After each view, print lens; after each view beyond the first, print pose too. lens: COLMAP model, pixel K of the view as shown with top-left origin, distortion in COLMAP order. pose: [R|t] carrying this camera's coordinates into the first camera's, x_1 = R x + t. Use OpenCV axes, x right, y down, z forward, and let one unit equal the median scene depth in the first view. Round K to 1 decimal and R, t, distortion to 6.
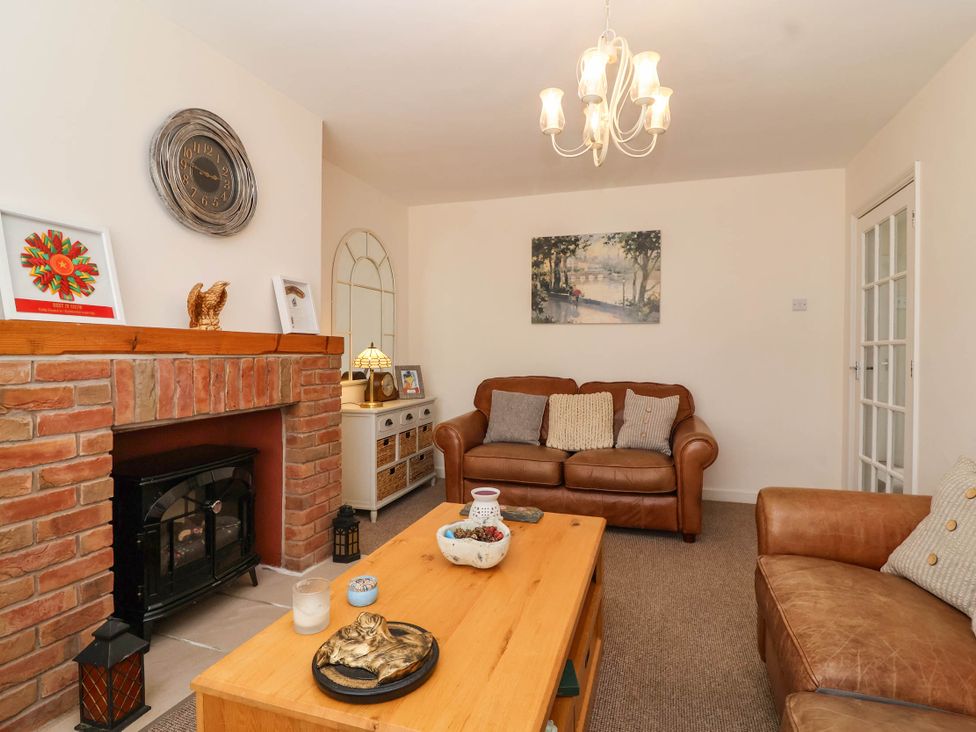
lens RADIAL K [[523.2, 0, 487.1], [0, 523.2, 363.4], [0, 0, 1]] dist [0.000996, -0.000344]
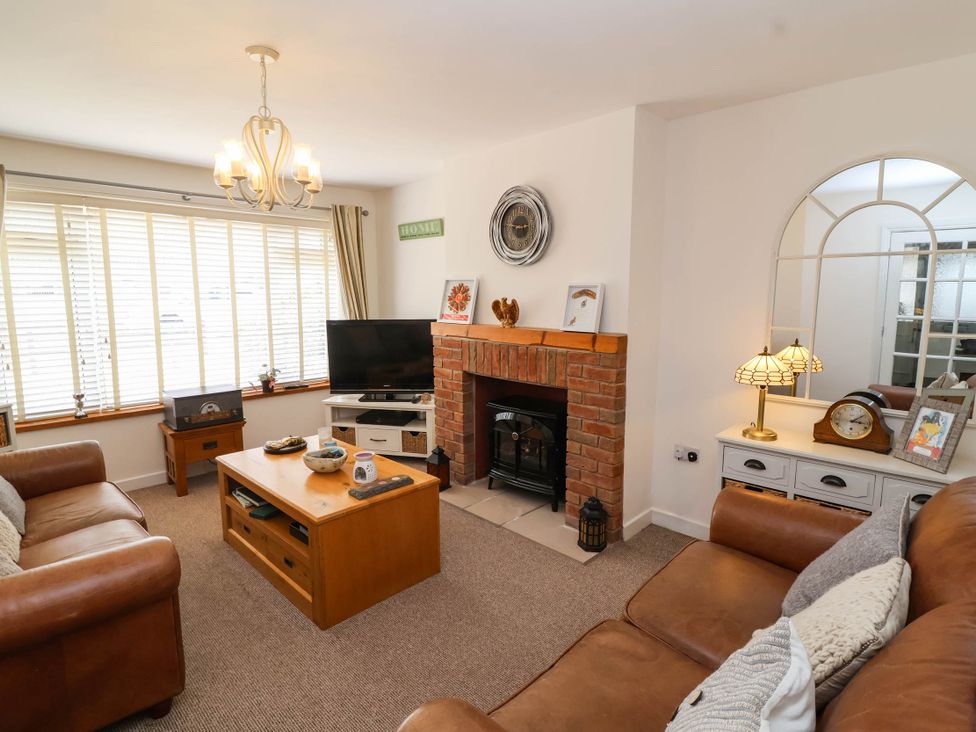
lens RADIAL K [[523.2, 0, 488.0], [0, 523.2, 359.8], [0, 0, 1]] dist [0.000996, -0.000344]
pose [[-0.443746, 0.124721, -0.887431, 0.758937], [-0.016636, 0.988951, 0.147307, -0.160195], [0.895998, 0.080130, -0.436768, 1.322432]]
